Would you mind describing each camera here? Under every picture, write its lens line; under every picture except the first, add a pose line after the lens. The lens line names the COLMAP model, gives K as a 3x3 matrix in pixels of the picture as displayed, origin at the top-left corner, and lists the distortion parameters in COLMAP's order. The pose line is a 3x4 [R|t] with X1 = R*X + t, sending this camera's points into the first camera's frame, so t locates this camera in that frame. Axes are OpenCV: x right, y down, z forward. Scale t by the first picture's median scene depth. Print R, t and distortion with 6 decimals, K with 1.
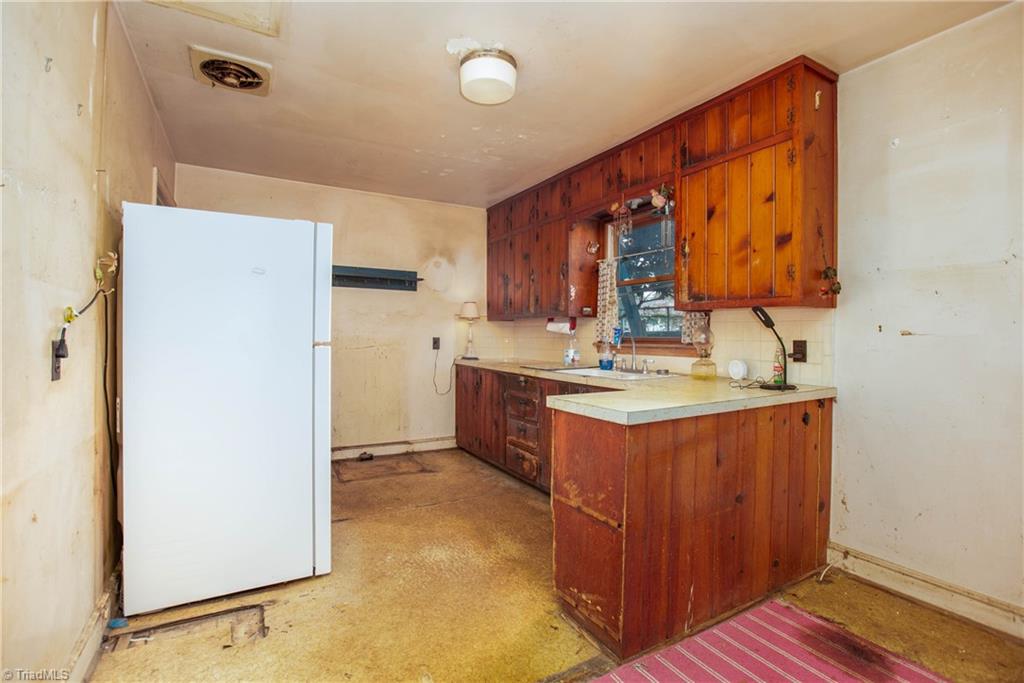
lens RADIAL K [[470.1, 0, 512.0], [0, 470.1, 341.5], [0, 0, 1]] dist [0.001769, 0.001176]
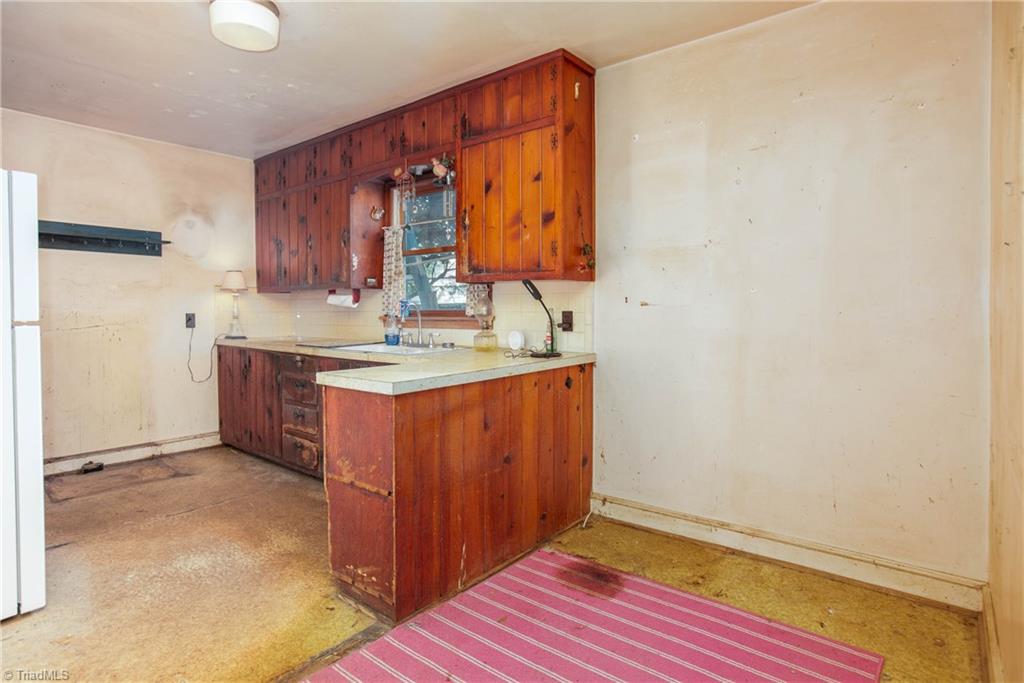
lens RADIAL K [[574.2, 0, 512.2], [0, 574.2, 324.0], [0, 0, 1]] dist [-0.035667, 0.035694]
pose [[0.940726, -0.020482, 0.338547, 0.047188], [0.015281, 0.999721, 0.018023, 0.001432], [-0.338822, -0.011781, 0.940777, -0.193582]]
